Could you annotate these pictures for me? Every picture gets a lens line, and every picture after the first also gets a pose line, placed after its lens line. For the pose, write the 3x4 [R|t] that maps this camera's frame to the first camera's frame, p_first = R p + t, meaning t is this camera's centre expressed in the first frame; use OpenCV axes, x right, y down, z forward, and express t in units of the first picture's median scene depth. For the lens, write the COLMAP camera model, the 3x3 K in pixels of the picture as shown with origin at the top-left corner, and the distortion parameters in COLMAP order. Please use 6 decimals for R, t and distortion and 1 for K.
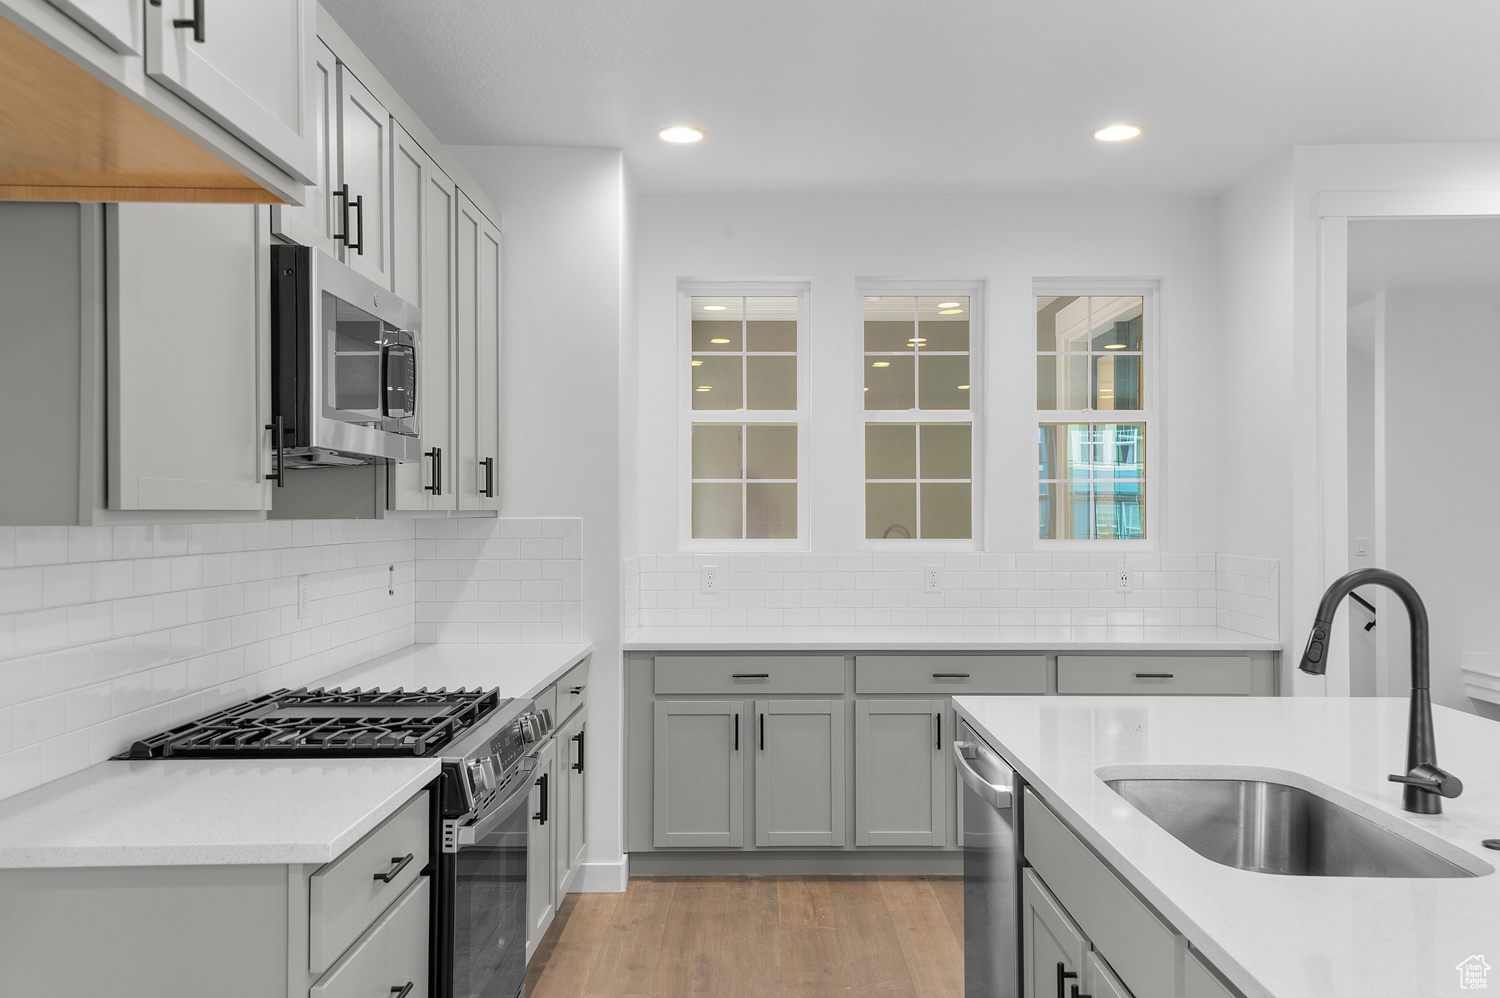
lens RADIAL K [[1320.0, 0, 750.0], [0, 1320.0, 499.0], [0, 0, 1]] dist [-0.002909, 0.000911]
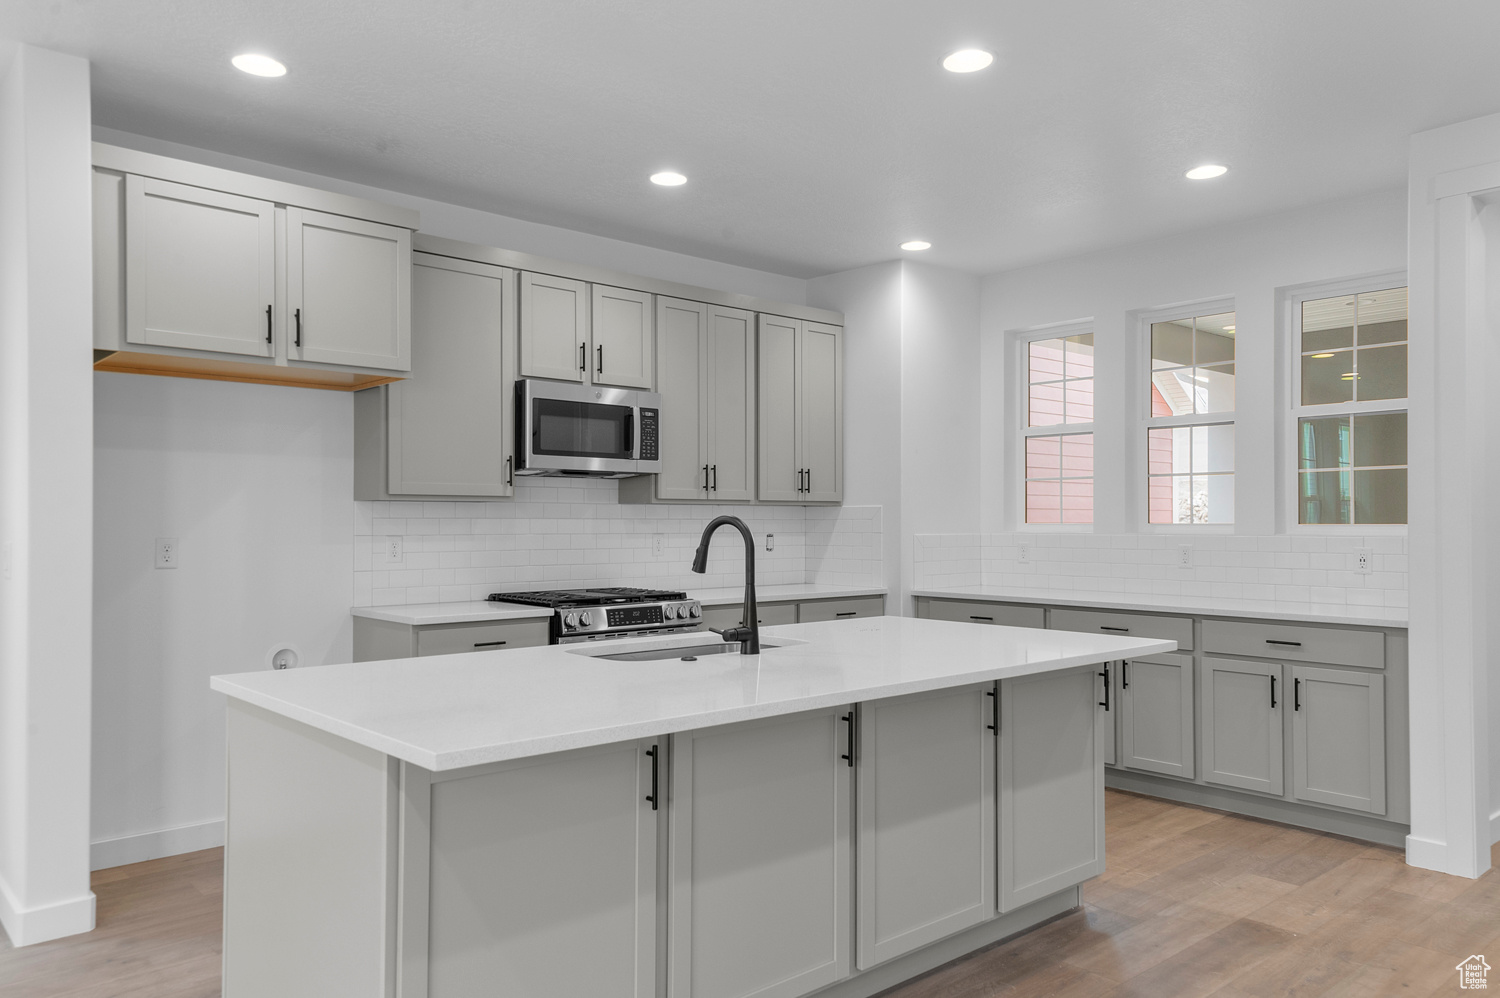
lens RADIAL K [[1094.5, 0, 750.0], [0, 1094.5, 499.0], [0, 0, 1]] dist [0.001323, -0.000347]
pose [[0.607225, -0.005143, -0.794513, 0.540585], [0.009072, 0.999959, 0.000460, 0.004952], [0.794478, -0.007487, 0.607247, 0.066991]]
